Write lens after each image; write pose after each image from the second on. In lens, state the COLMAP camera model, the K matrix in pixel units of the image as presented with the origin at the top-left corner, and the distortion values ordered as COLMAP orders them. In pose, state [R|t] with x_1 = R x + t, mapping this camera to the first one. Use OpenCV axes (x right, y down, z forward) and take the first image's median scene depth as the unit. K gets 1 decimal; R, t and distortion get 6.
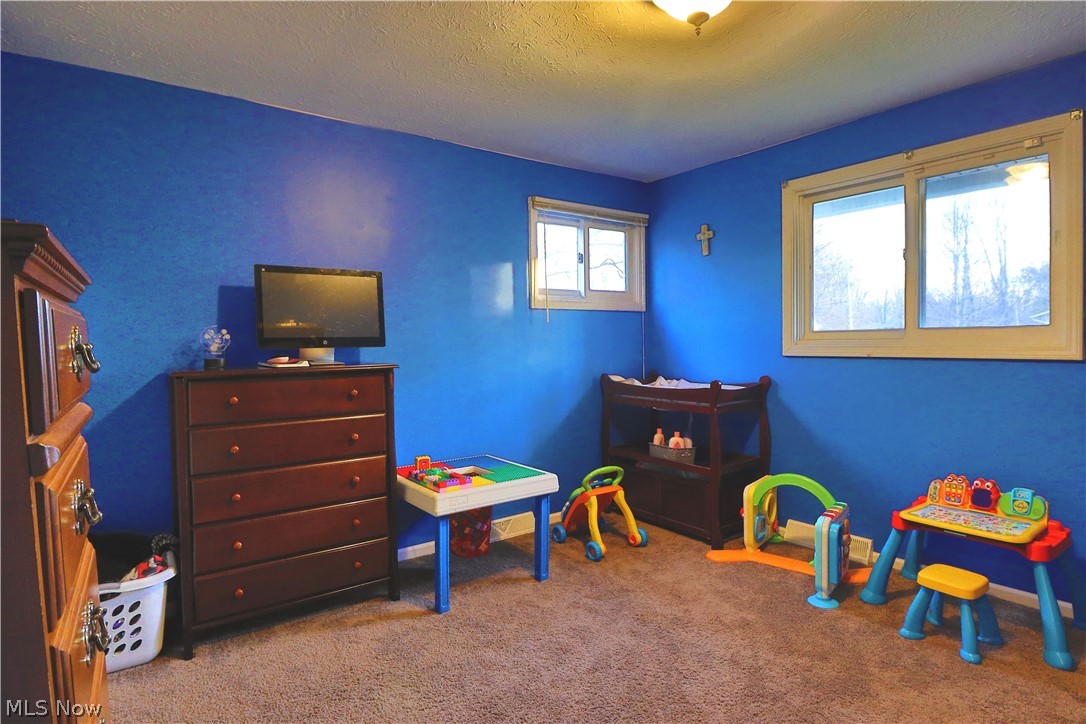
lens RADIAL K [[565.9, 0, 544.8], [0, 565.9, 353.3], [0, 0, 1]] dist [0.005354, -0.017282]
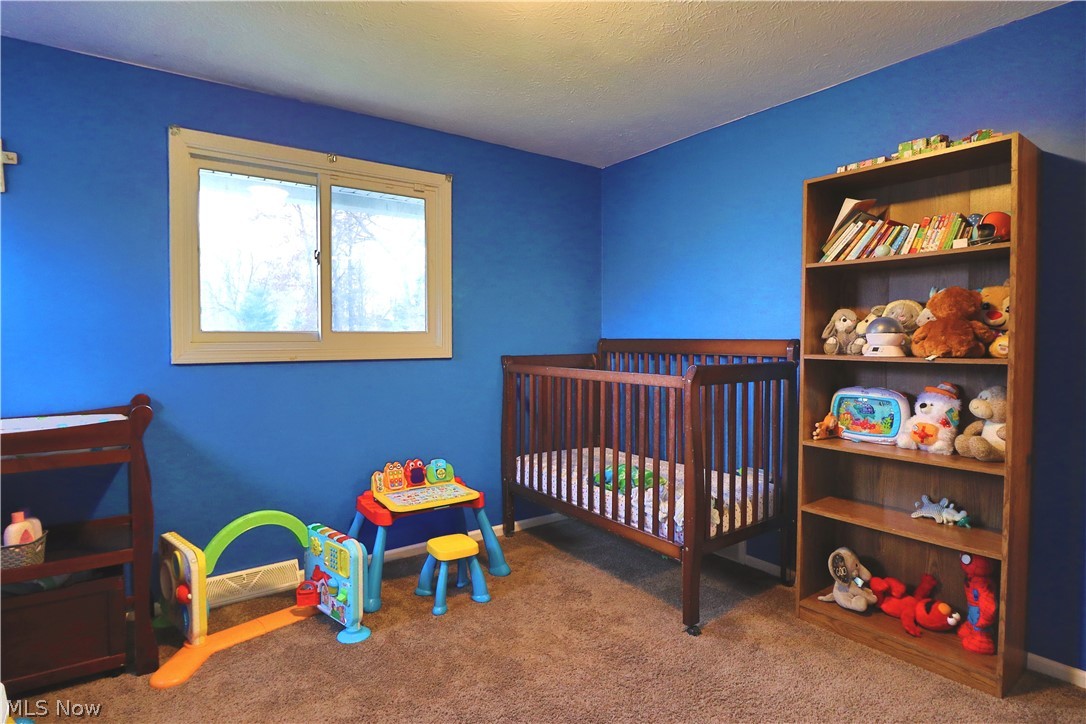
lens RADIAL K [[565.9, 0, 544.8], [0, 565.9, 353.3], [0, 0, 1]] dist [0.005354, -0.017282]
pose [[0.025186, -0.014130, 0.999583, -0.374461], [0.022451, 0.999656, 0.013565, -0.010729], [-0.999431, 0.022100, 0.025494, 0.637787]]
